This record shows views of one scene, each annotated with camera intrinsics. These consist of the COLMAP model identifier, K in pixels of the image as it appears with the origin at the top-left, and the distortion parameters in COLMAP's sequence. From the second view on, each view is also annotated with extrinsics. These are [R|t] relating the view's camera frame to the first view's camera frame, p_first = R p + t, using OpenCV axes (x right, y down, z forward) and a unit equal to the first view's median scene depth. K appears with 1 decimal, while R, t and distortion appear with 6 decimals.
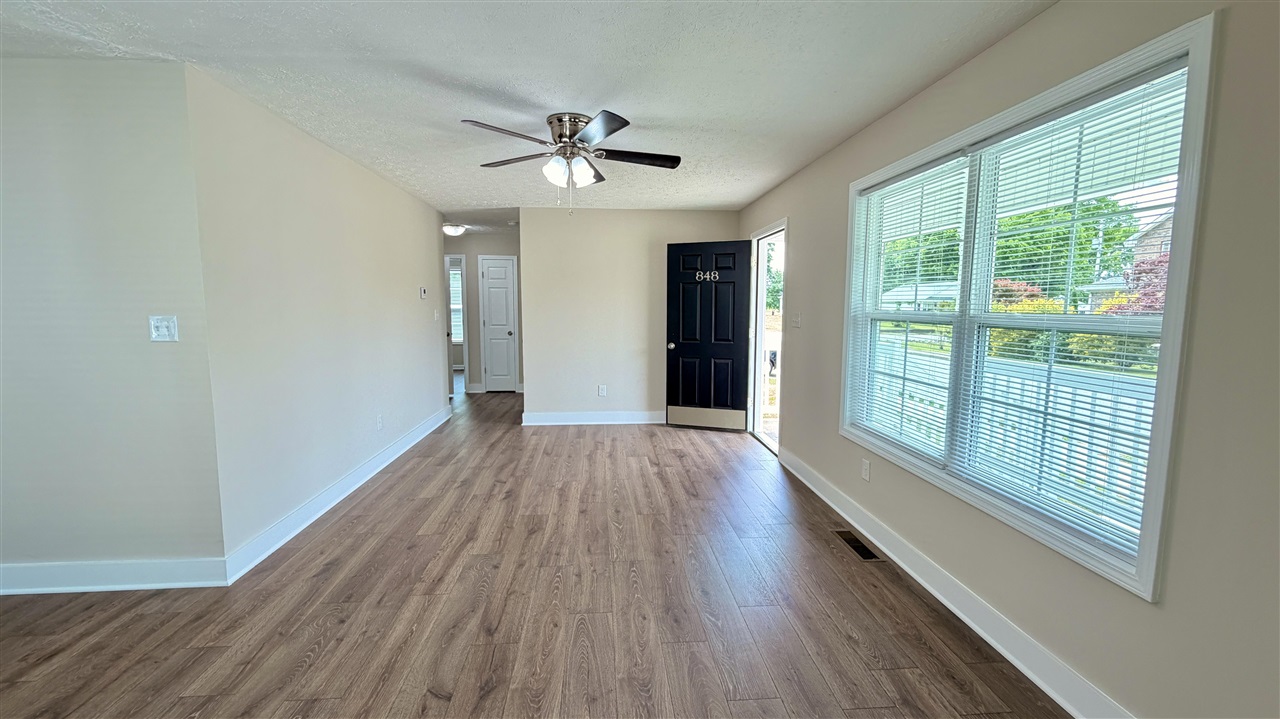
lens RADIAL K [[507.7, 0, 640.0], [0, 507.7, 359.5], [0, 0, 1]] dist [-0.000338, -0.000068]
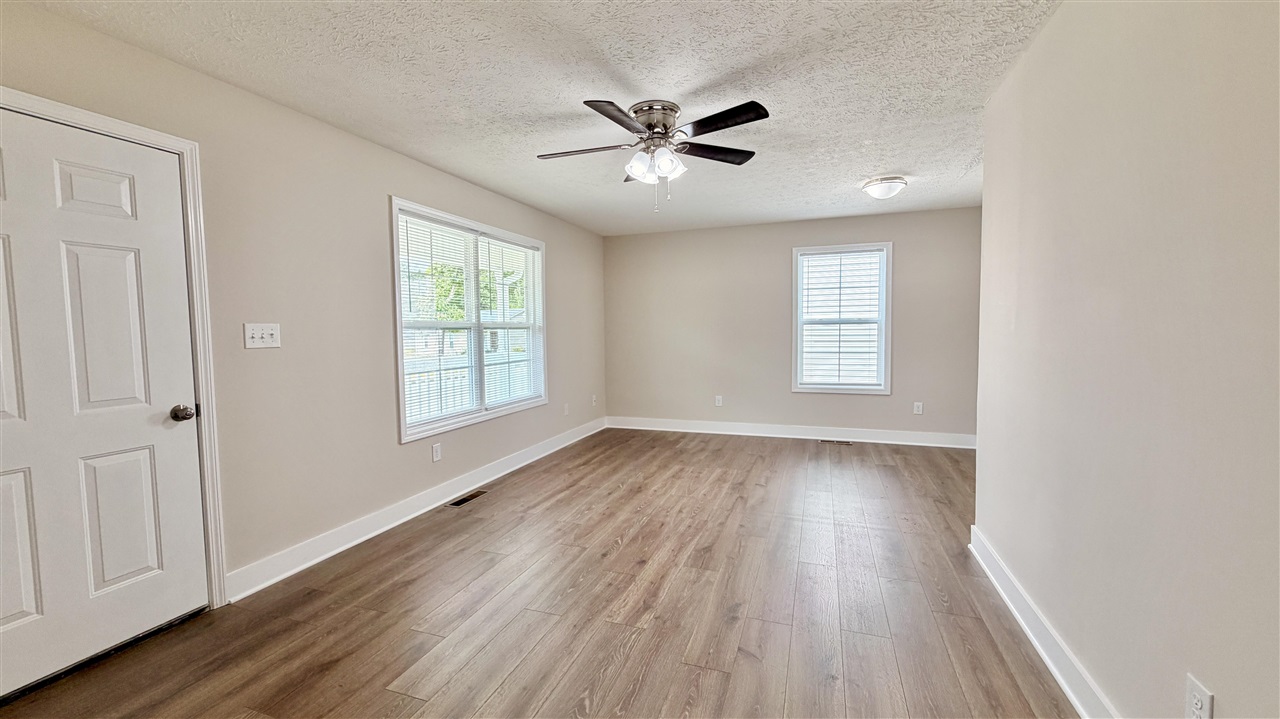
lens RADIAL K [[507.7, 0, 640.0], [0, 507.7, 359.5], [0, 0, 1]] dist [-0.000338, -0.000068]
pose [[-0.911536, -0.017287, 0.410857, -0.513397], [0.053954, 0.985451, 0.161166, -0.176896], [-0.407666, 0.169076, -0.897342, 1.966905]]
